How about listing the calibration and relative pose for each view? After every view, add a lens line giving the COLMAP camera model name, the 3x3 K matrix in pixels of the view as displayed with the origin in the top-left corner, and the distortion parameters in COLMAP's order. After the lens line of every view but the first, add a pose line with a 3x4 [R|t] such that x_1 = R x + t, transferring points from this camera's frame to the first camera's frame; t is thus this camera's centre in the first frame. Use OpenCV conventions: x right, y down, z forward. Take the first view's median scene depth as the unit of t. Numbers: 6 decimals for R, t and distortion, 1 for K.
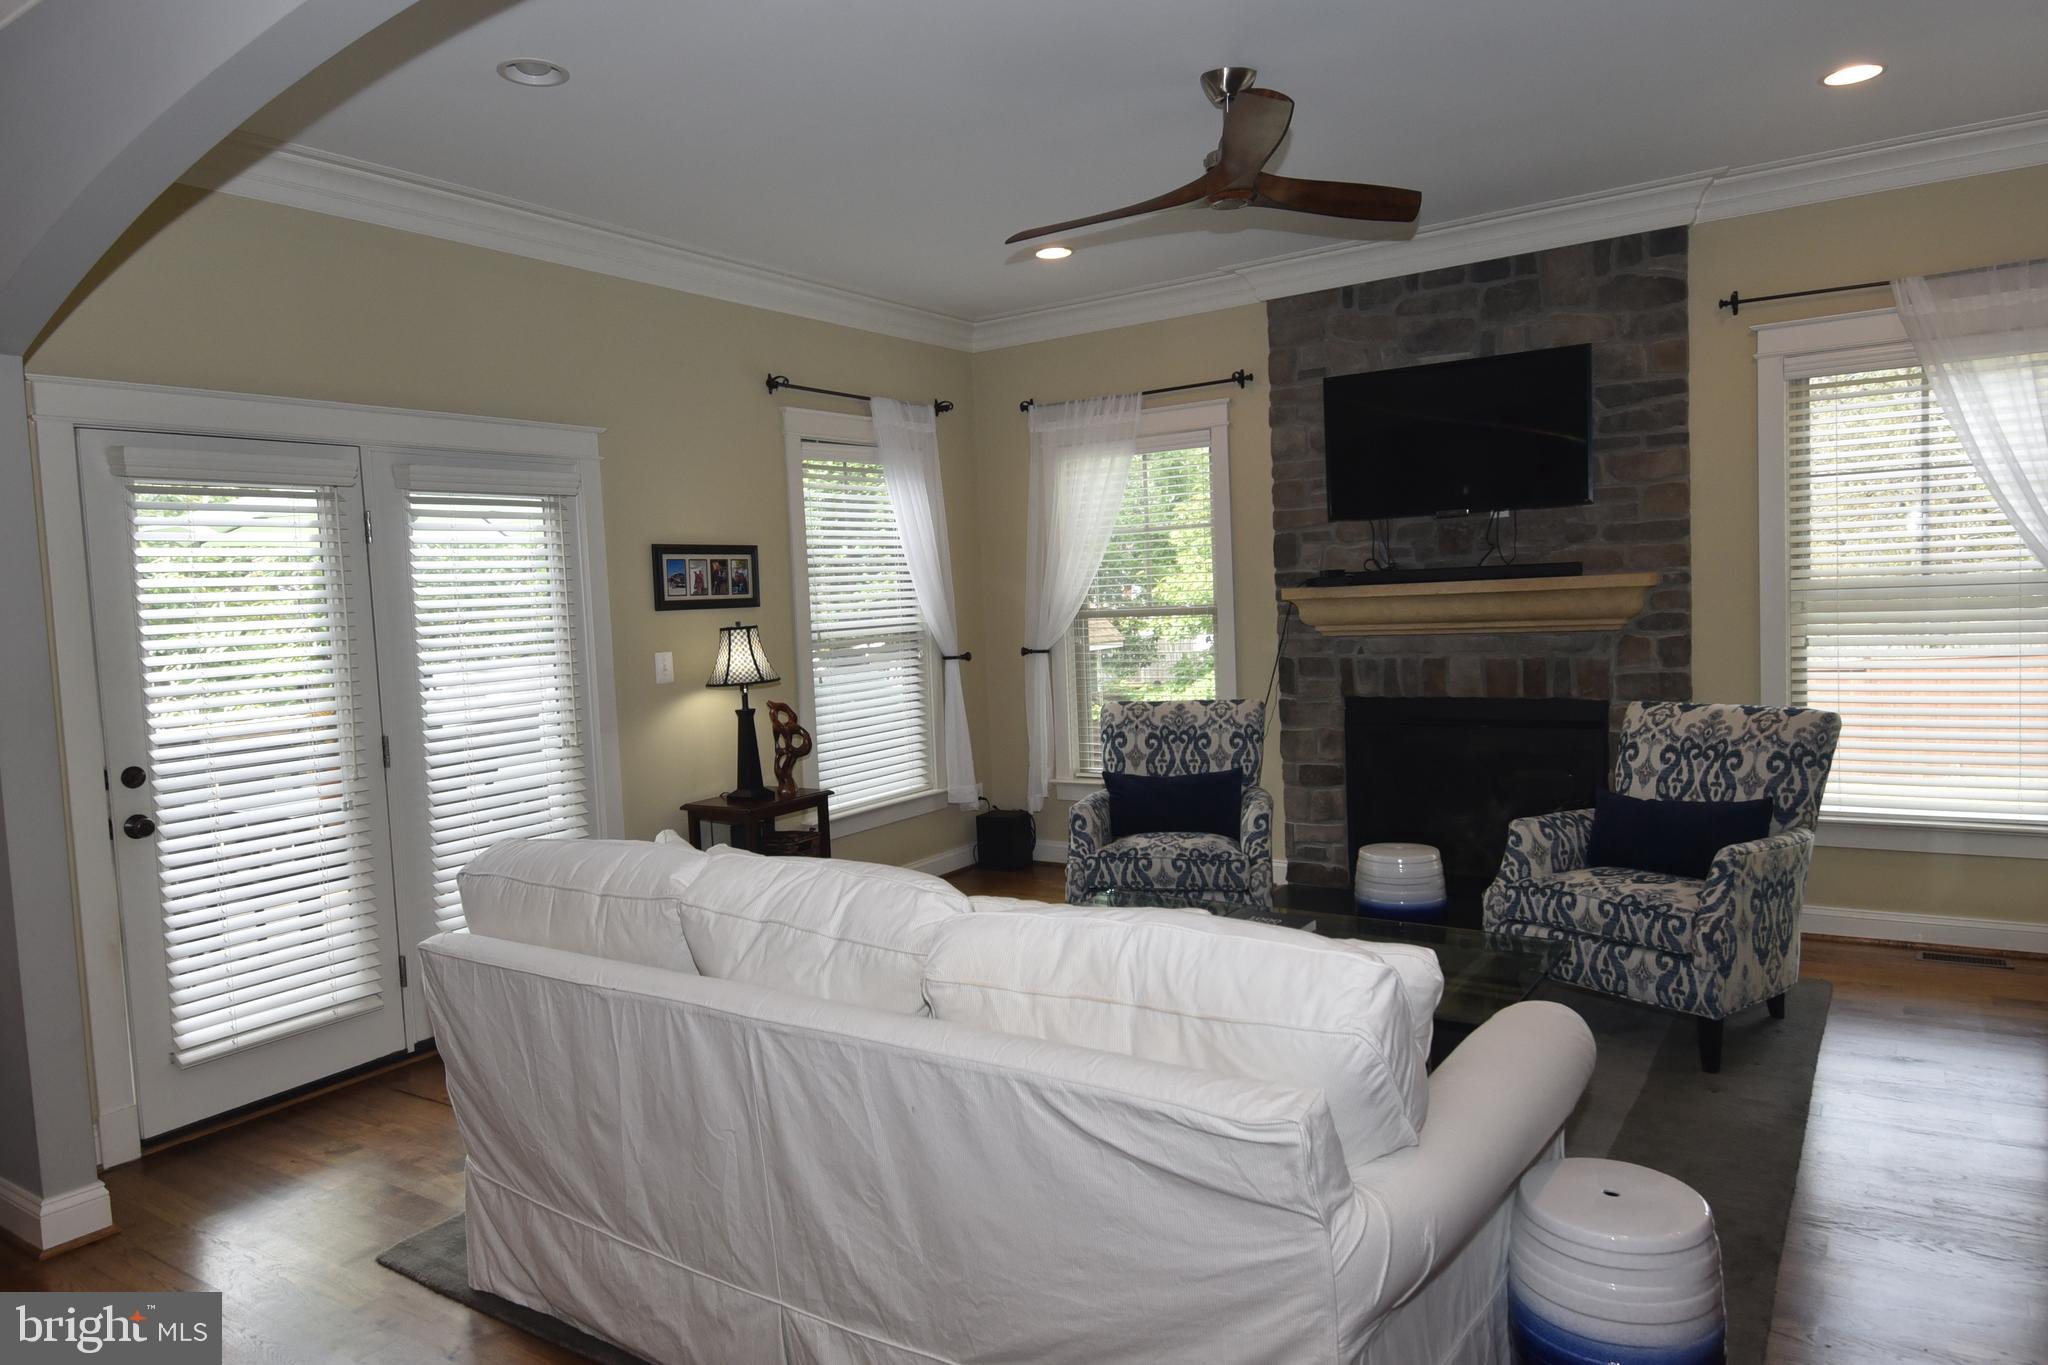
lens RADIAL K [[1299.8, 0, 1011.8], [0, 1299.8, 687.5], [0, 0, 1]] dist [0.051032, -0.052375]
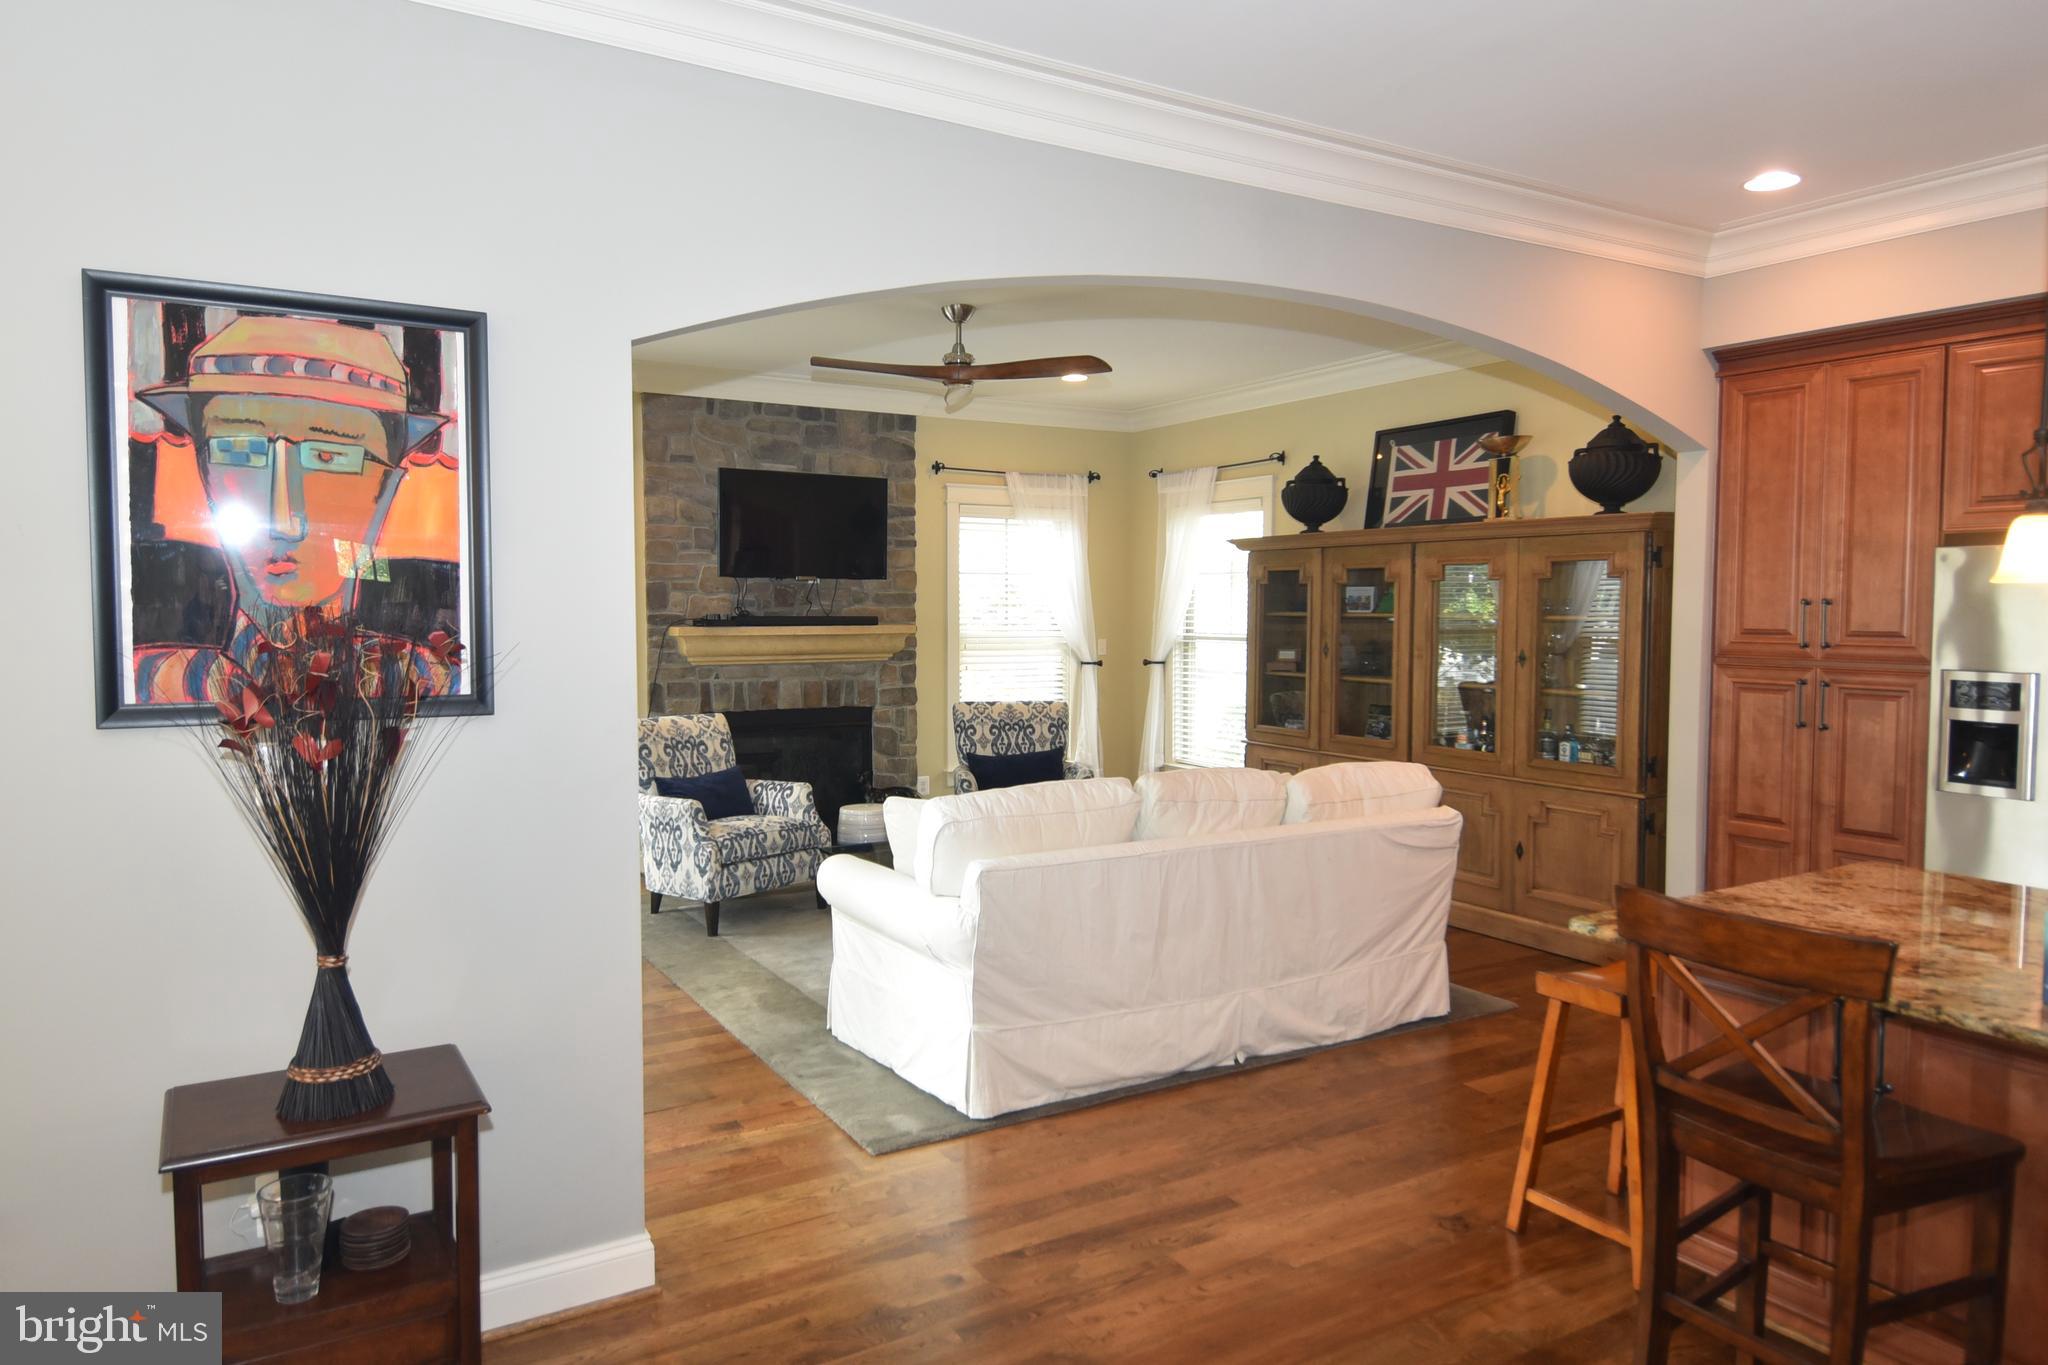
lens RADIAL K [[1299.8, 0, 1011.6], [0, 1299.8, 672.6], [0, 0, 1]] dist [0.051032, -0.052375]
pose [[0.409495, -0.012017, 0.912233, -0.895392], [0.040201, 0.999180, -0.004884, -0.016020], [-0.911426, 0.038673, 0.409642, 0.225083]]
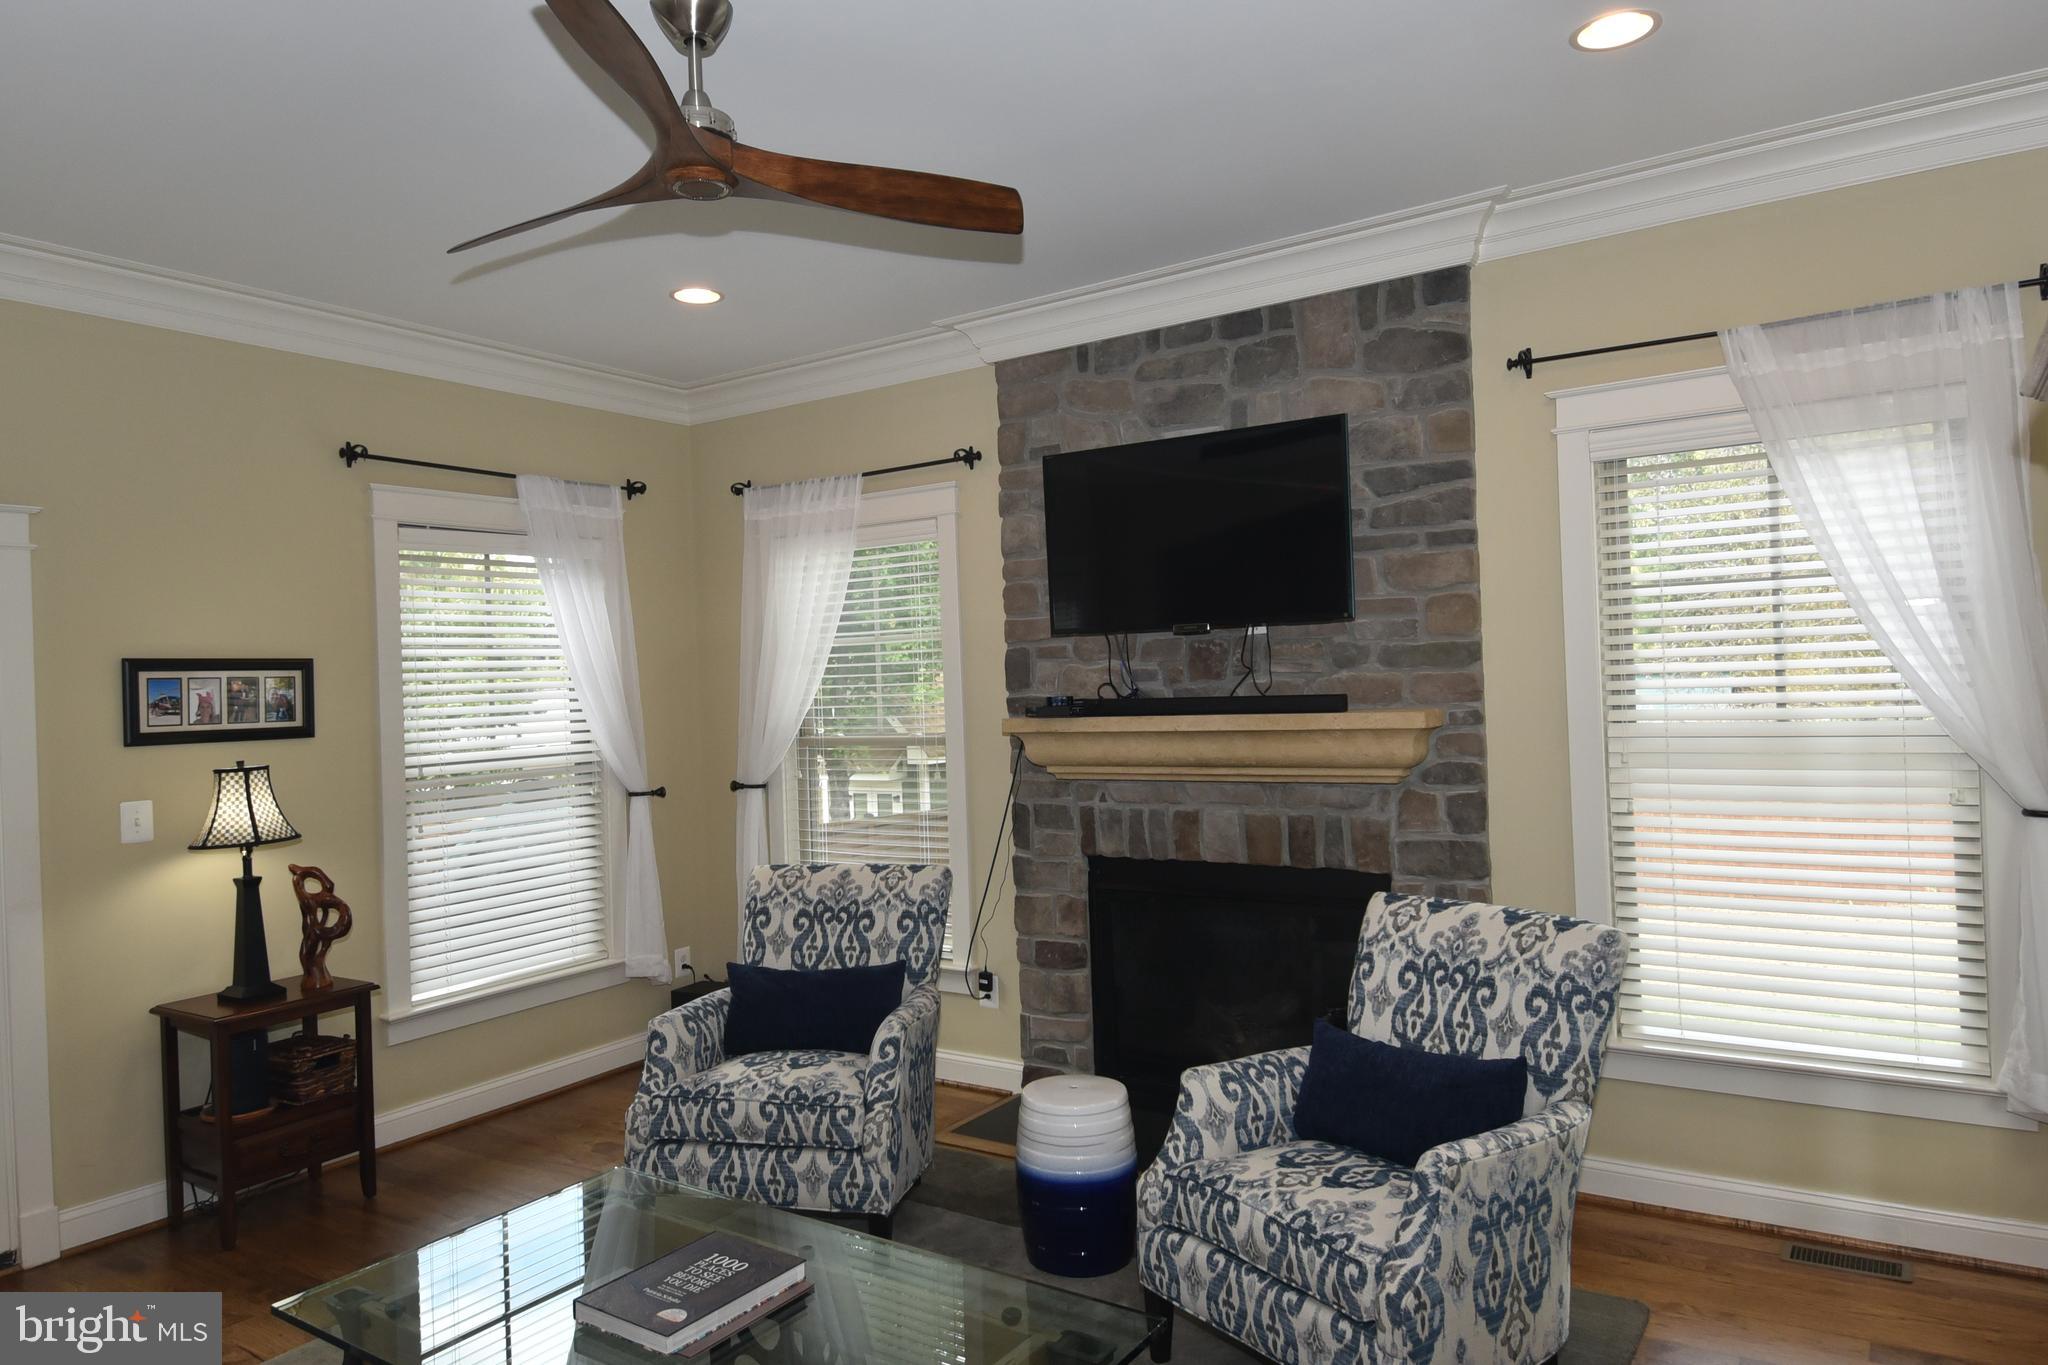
lens RADIAL K [[1299.8, 0, 1014.7], [0, 1299.8, 688.3], [0, 0, 1]] dist [0.051032, -0.052375]
pose [[0.999953, 0.009603, 0.001616, 0.238379], [-0.009469, 0.997576, -0.068945, -0.044644], [-0.002274, 0.068926, 0.997619, 0.236742]]
